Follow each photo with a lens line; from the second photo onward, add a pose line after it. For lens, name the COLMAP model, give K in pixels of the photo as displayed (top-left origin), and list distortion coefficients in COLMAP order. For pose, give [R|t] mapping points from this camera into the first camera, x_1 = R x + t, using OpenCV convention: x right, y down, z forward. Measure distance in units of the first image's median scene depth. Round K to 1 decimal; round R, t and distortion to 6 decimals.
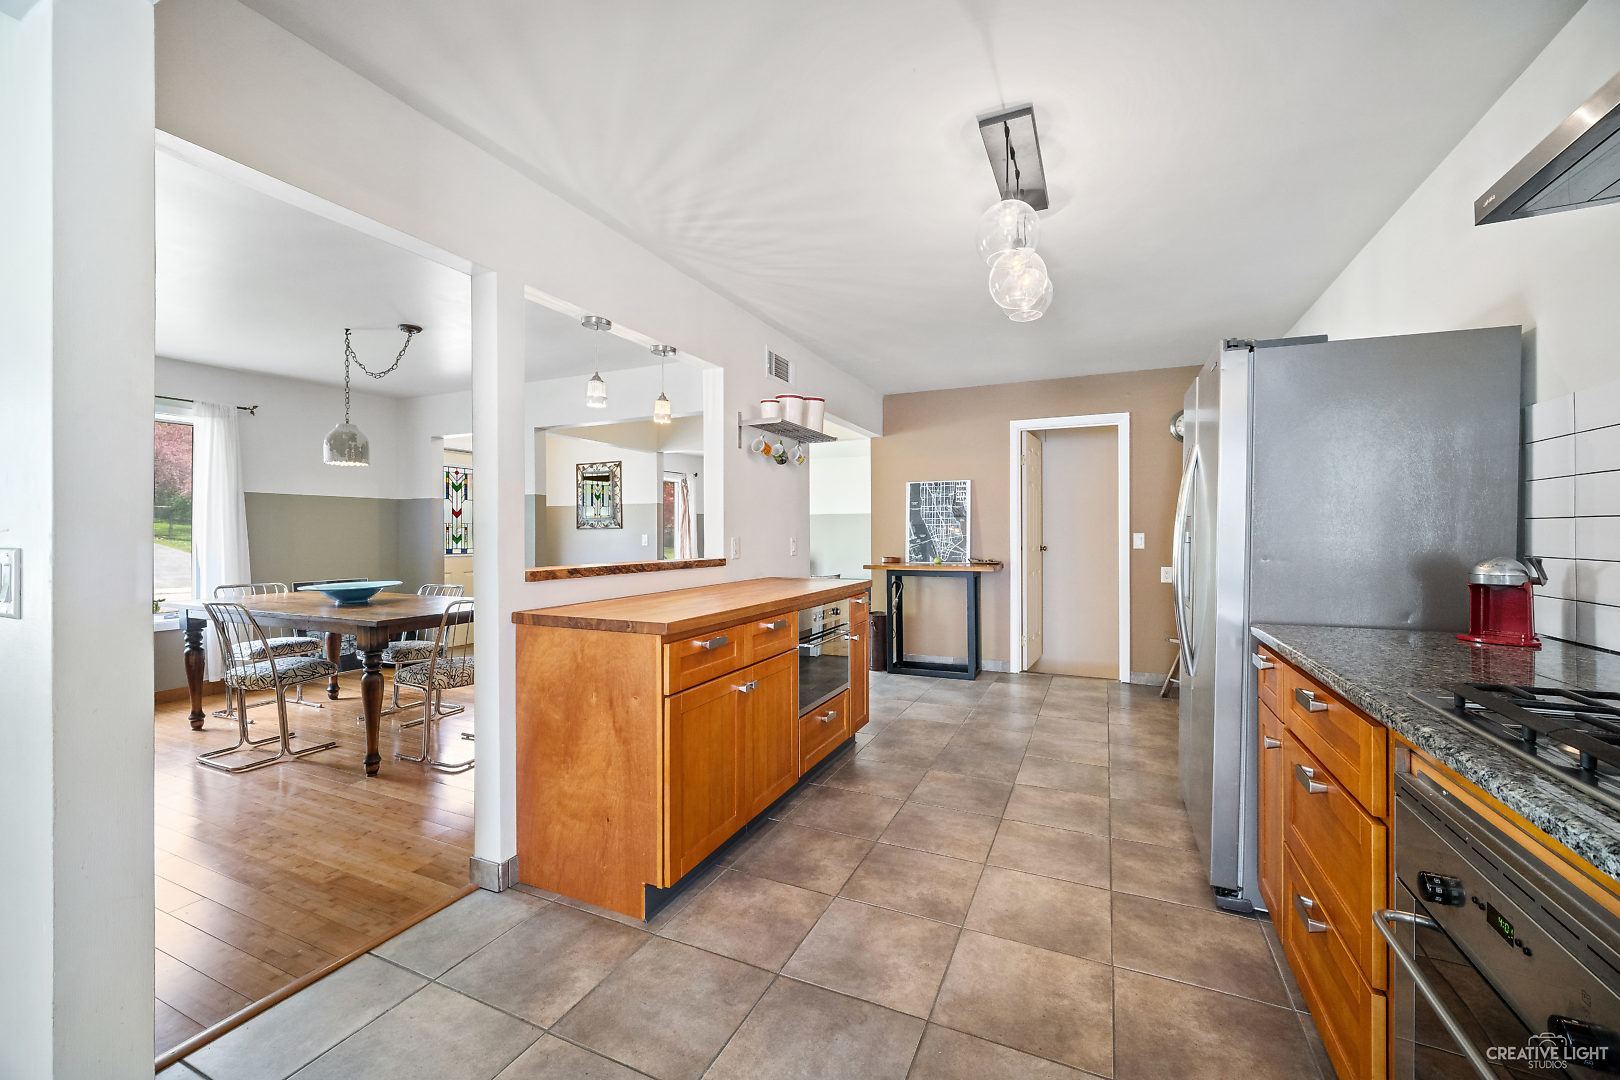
lens RADIAL K [[638.0, 0, 810.0], [0, 638.0, 540.0], [0, 0, 1]] dist [0.000195, 0.000095]
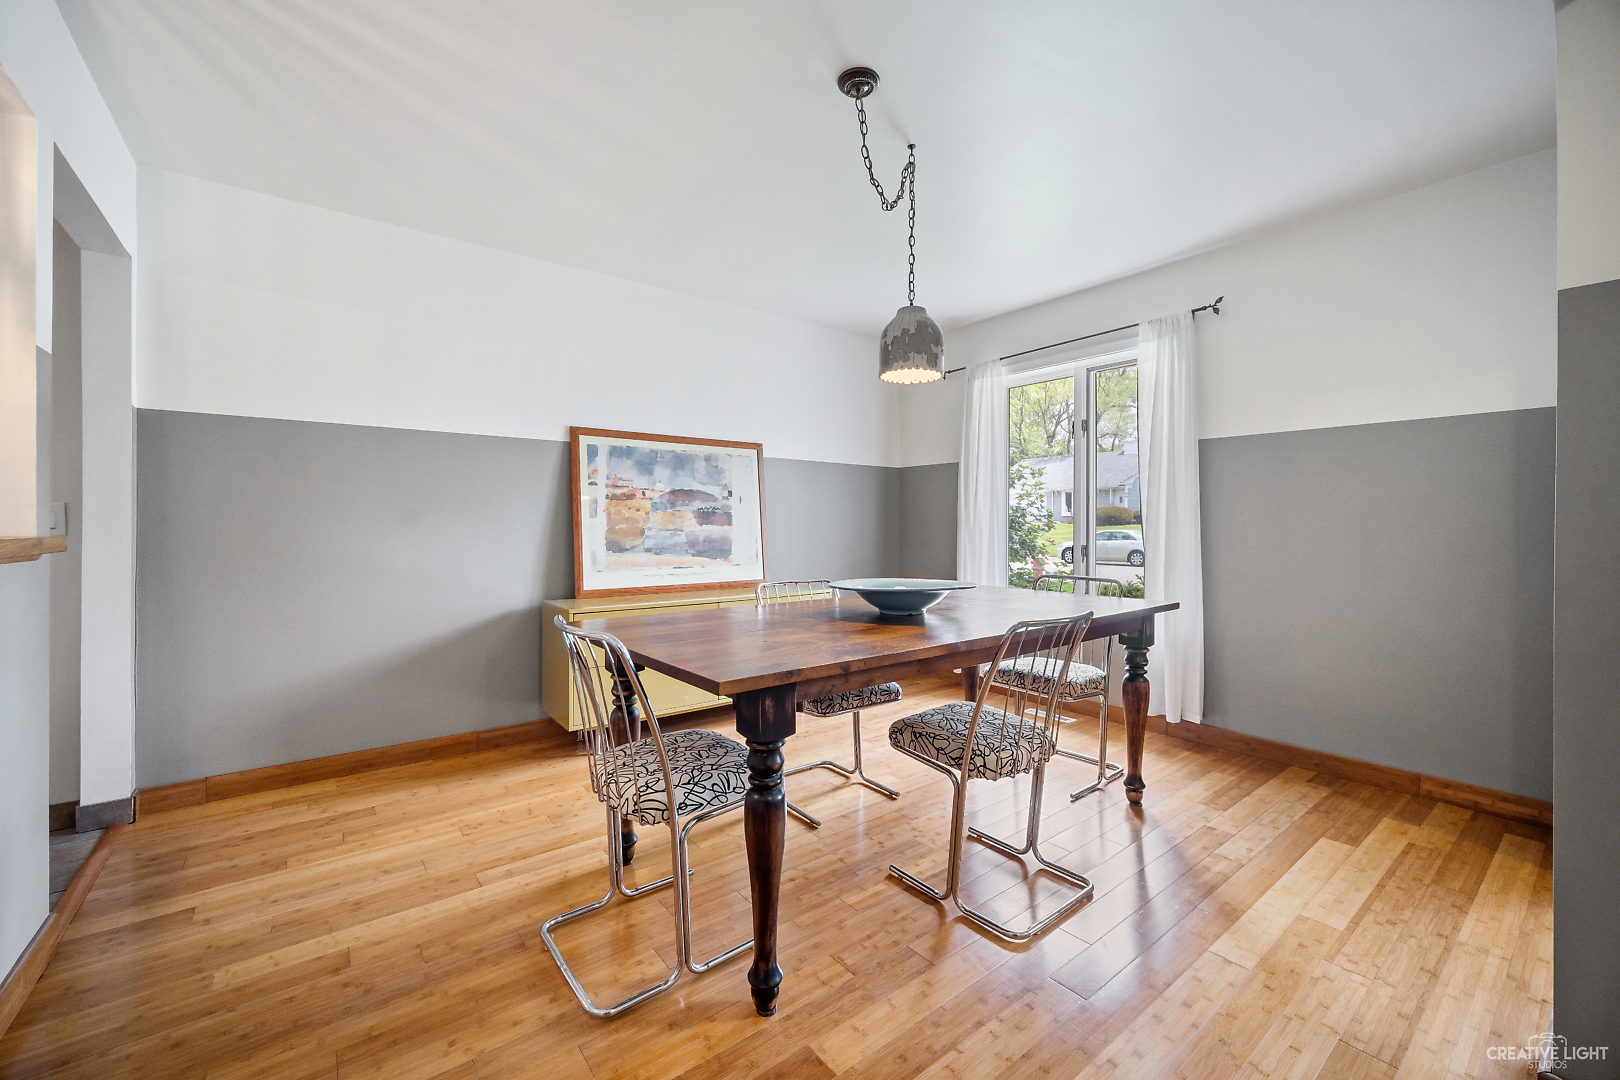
lens RADIAL K [[638.0, 0, 810.0], [0, 638.0, 540.0], [0, 0, 1]] dist [0.000195, 0.000095]
pose [[-0.464014, 0.018177, -0.885641, -0.142492], [0.001775, 0.999807, 0.019590, 0.017558], [0.885826, 0.007518, -0.463956, 1.097811]]
